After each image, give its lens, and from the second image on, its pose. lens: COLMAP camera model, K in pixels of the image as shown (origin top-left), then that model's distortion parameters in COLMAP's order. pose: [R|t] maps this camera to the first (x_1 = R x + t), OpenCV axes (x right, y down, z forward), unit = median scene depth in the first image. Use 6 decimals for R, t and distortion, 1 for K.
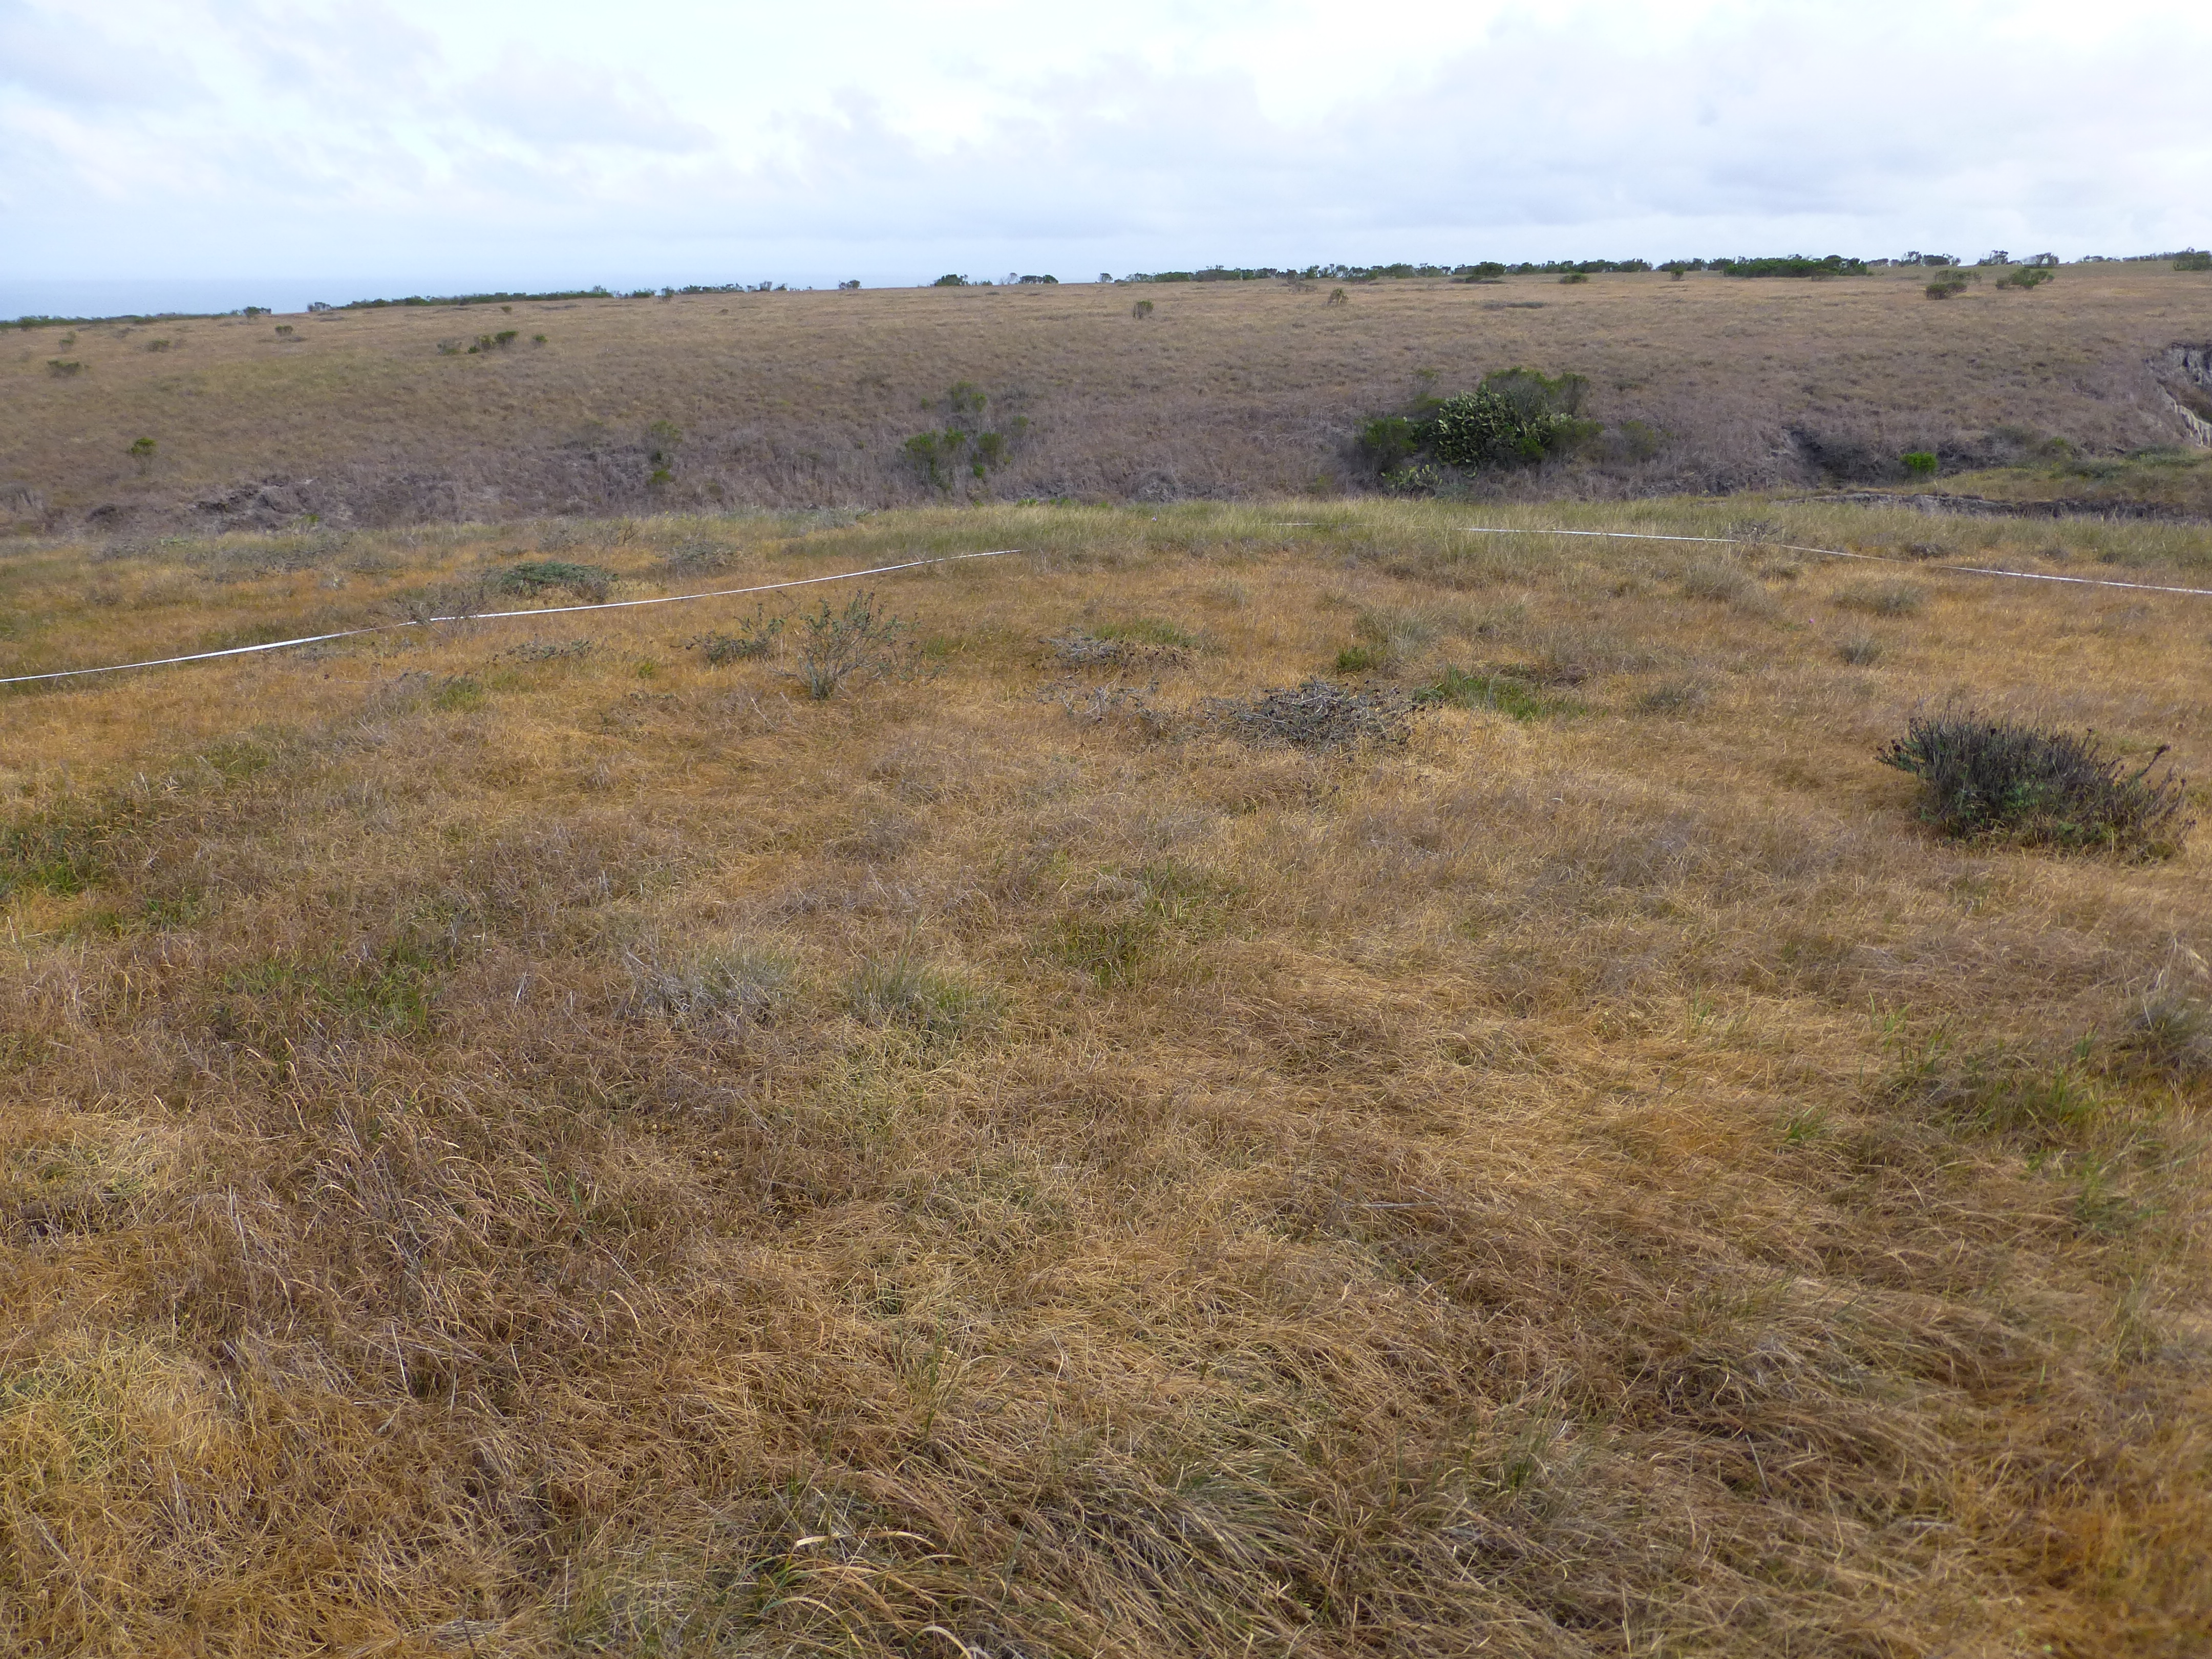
lens RADIAL K [[1541.5, 0, 1106.0], [0, 1541.5, 829.5], [0, 0, 1]] dist [-0.006467, -0.001703]
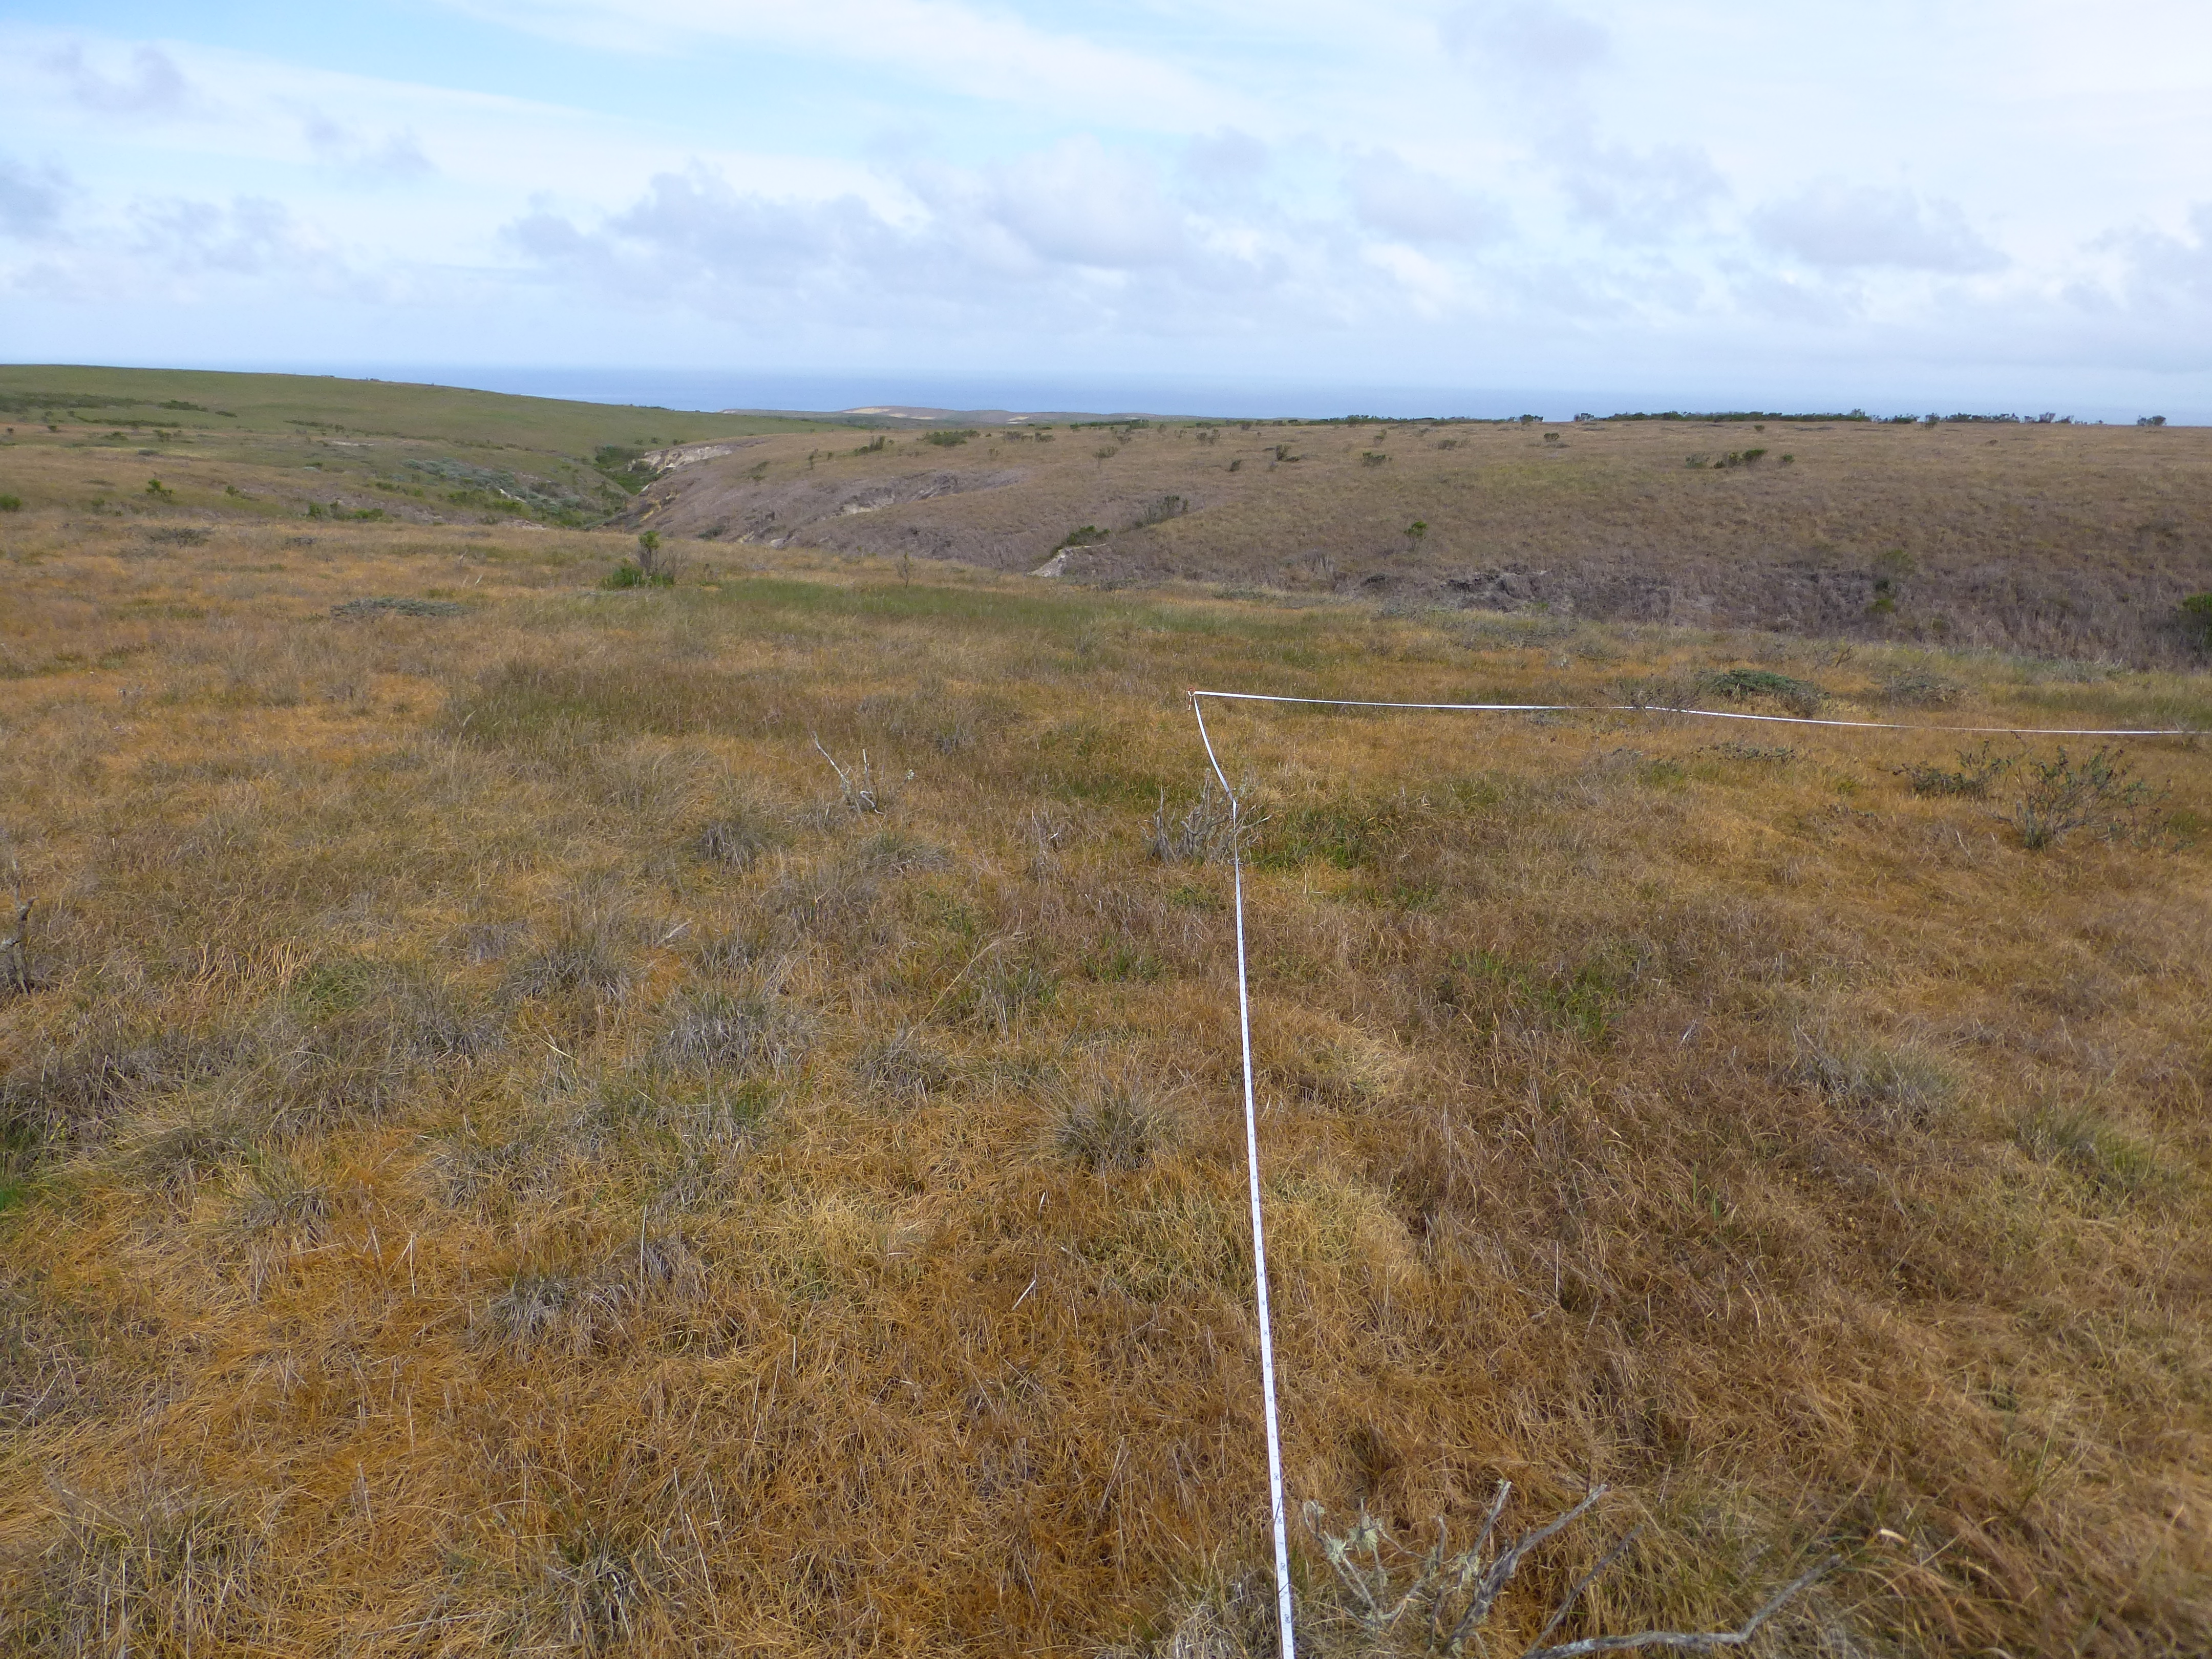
lens RADIAL K [[1586.3, 0, 1106.0], [0, 1586.3, 829.5], [0, 0, 1]] dist [-0.030655, -0.009541]
pose [[0.746140, 0.201503, -0.634564, -0.001511], [-0.248355, 0.968545, 0.015535, 0.035704], [0.617734, 0.146006, 0.772714, -0.115869]]
